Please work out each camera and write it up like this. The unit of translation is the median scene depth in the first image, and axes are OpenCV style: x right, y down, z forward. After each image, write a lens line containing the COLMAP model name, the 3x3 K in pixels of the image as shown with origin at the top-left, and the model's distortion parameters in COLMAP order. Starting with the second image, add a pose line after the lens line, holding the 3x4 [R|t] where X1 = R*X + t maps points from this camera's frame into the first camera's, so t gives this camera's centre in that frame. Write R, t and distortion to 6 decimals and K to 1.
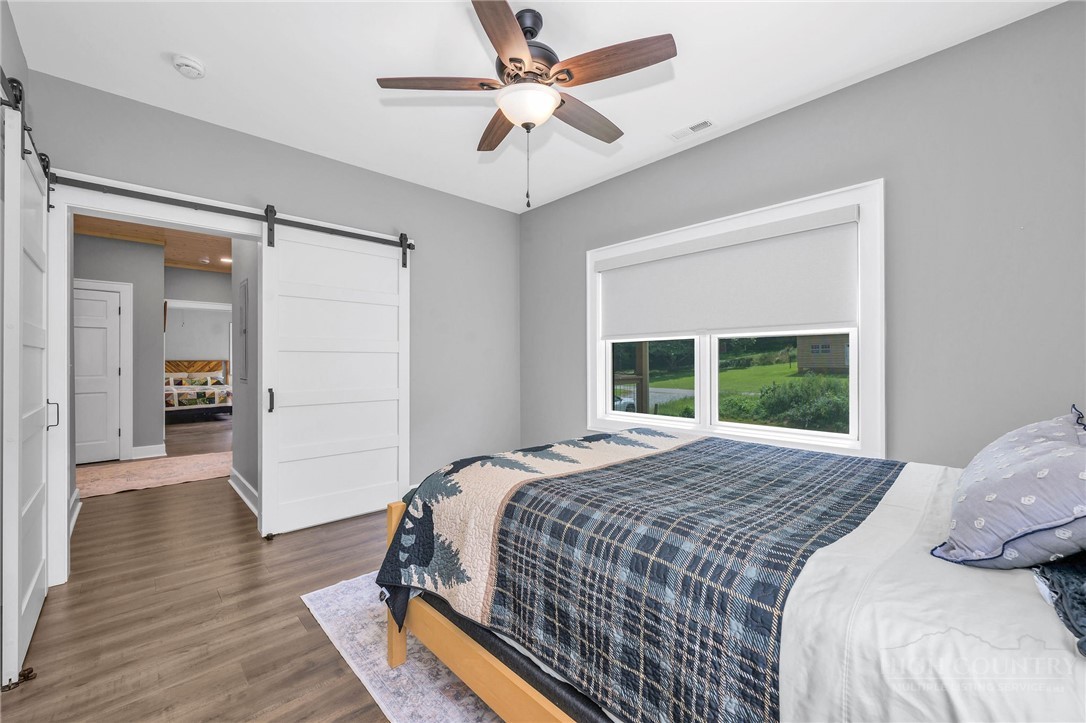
lens RADIAL K [[438.5, 0, 541.4], [0, 438.5, 359.2], [0, 0, 1]] dist [0.001846, -0.000439]
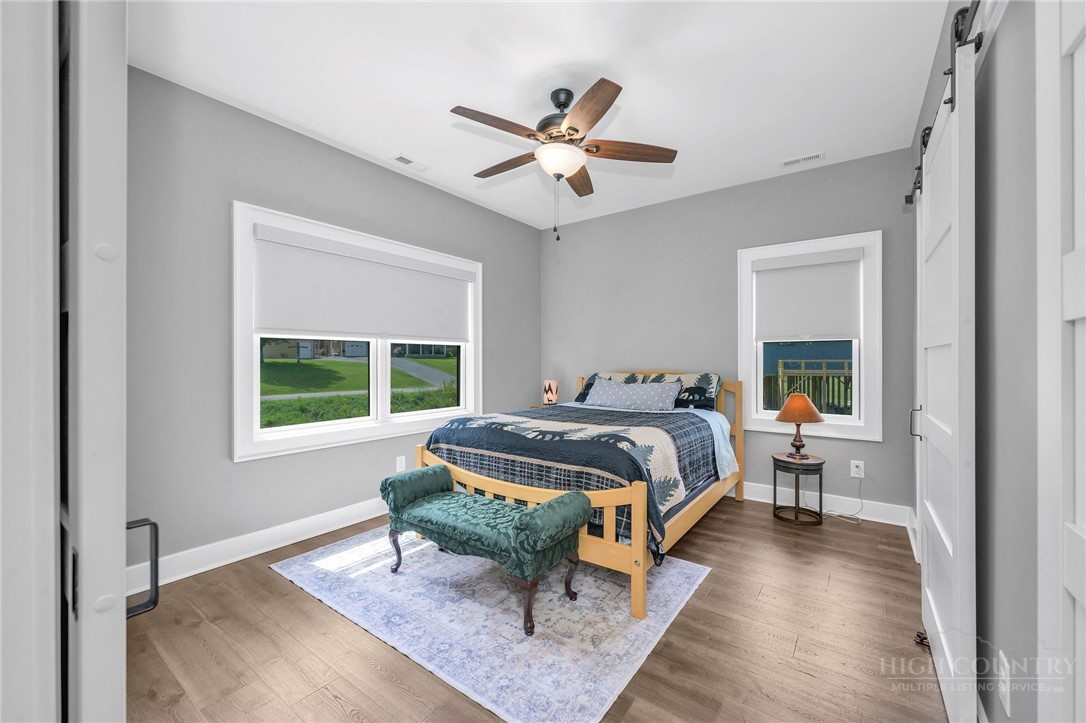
lens RADIAL K [[438.5, 0, 540.3], [0, 438.5, 362.9], [0, 0, 1]] dist [0.001846, -0.000439]
pose [[-0.180300, 0.007864, 0.983580, -0.830343], [0.008186, 0.999945, -0.006494, 0.016202], [-0.983578, 0.006881, -0.180355, 0.848984]]
